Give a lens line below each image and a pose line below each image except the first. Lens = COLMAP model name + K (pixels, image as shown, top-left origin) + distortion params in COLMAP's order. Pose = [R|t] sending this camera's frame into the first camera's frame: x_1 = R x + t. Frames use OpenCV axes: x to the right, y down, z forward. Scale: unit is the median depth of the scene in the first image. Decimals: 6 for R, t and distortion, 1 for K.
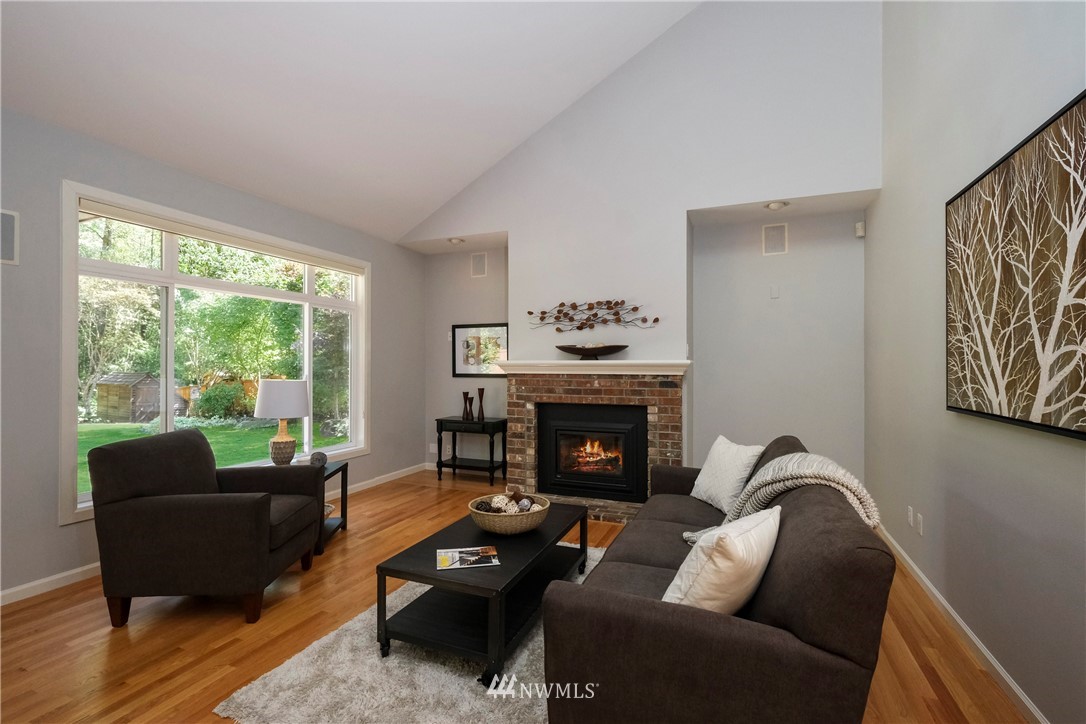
lens RADIAL K [[481.0, 0, 543.5], [0, 481.0, 359.0], [0, 0, 1]] dist [0.001320, 0.000175]
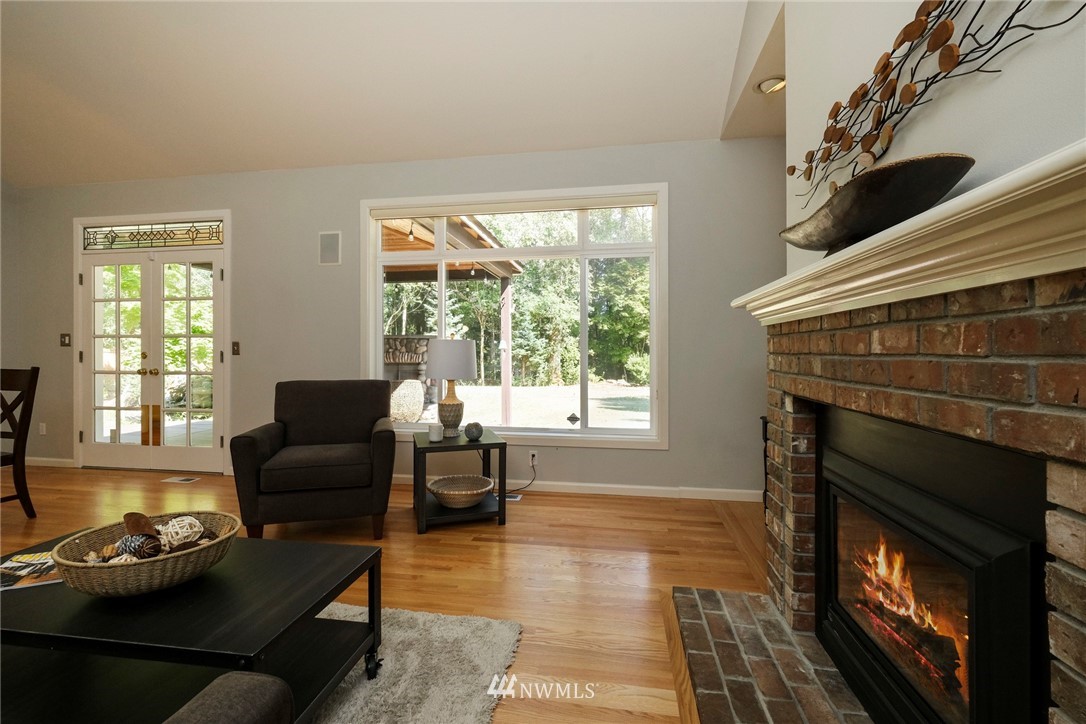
lens RADIAL K [[477.3, 0, 540.5], [0, 477.3, 350.4], [0, 0, 1]] dist [0.000240, 0.000020]
pose [[0.231734, -0.002704, -0.972775, 0.341034], [0.011492, 0.999934, -0.000042, 0.055183], [0.972711, -0.011169, 0.231750, 0.781801]]
